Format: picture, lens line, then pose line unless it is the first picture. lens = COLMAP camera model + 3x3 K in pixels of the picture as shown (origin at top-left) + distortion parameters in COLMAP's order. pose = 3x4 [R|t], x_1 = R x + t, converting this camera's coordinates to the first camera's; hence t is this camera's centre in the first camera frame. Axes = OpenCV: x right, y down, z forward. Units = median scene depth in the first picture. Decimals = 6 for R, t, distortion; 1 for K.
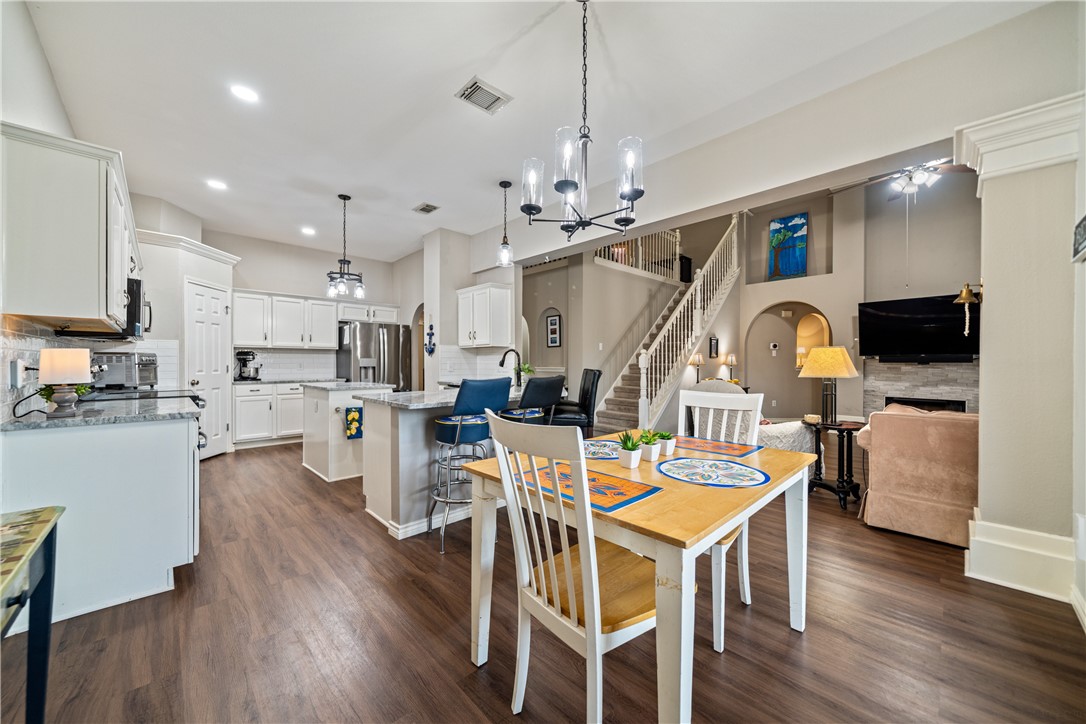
lens RADIAL K [[394.4, 0, 538.6], [0, 394.4, 363.3], [0, 0, 1]] dist [-0.000682, -0.000064]
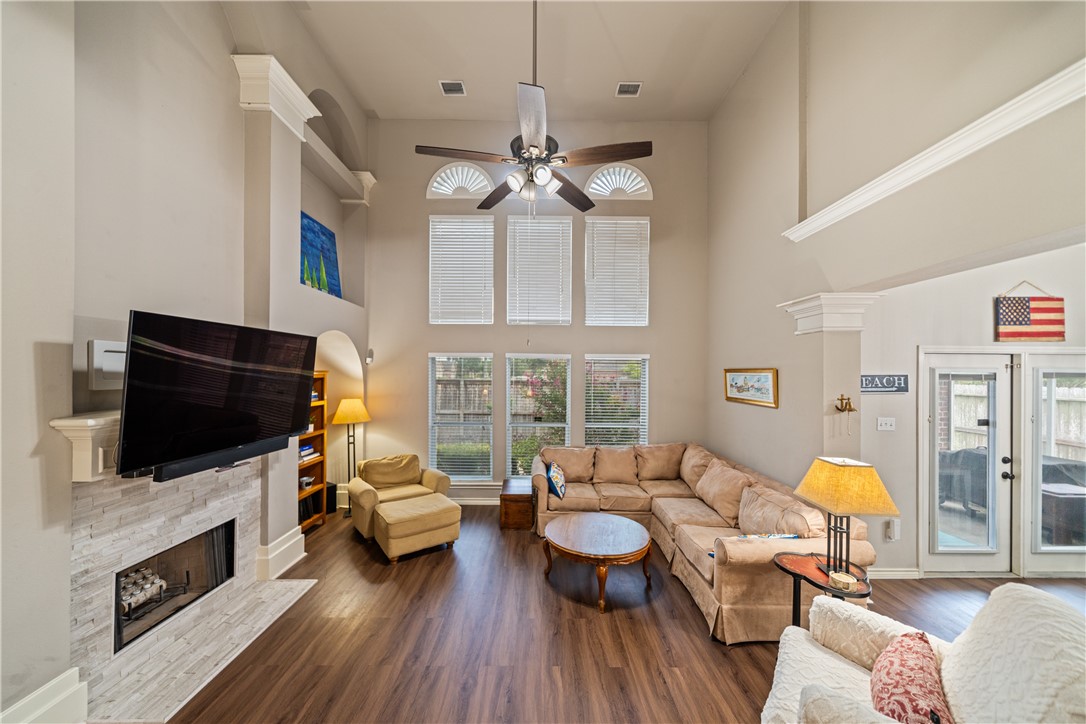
lens RADIAL K [[379.4, 0, 545.3], [0, 379.4, 372.6], [0, 0, 1]] dist [0.000376, -0.000297]
pose [[-0.725812, -0.004318, 0.687879, 0.371462], [-0.006653, 0.999978, -0.000742, -0.107289], [-0.687861, -0.005115, -0.725825, 1.031830]]
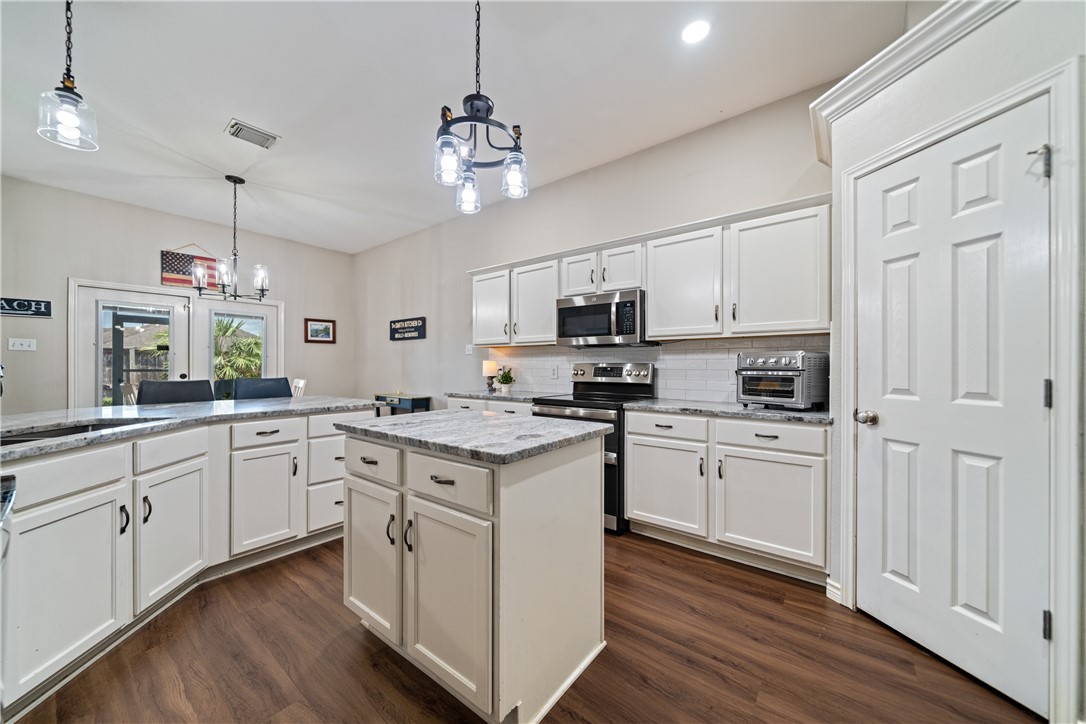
lens RADIAL K [[394.4, 0, 533.8], [0, 394.4, 366.0], [0, 0, 1]] dist [-0.000682, -0.000064]
pose [[-0.991859, -0.002931, -0.127308, -0.361219], [-0.003352, 0.999990, 0.003086, -0.002889], [0.127297, 0.003487, -0.991858, 1.010577]]
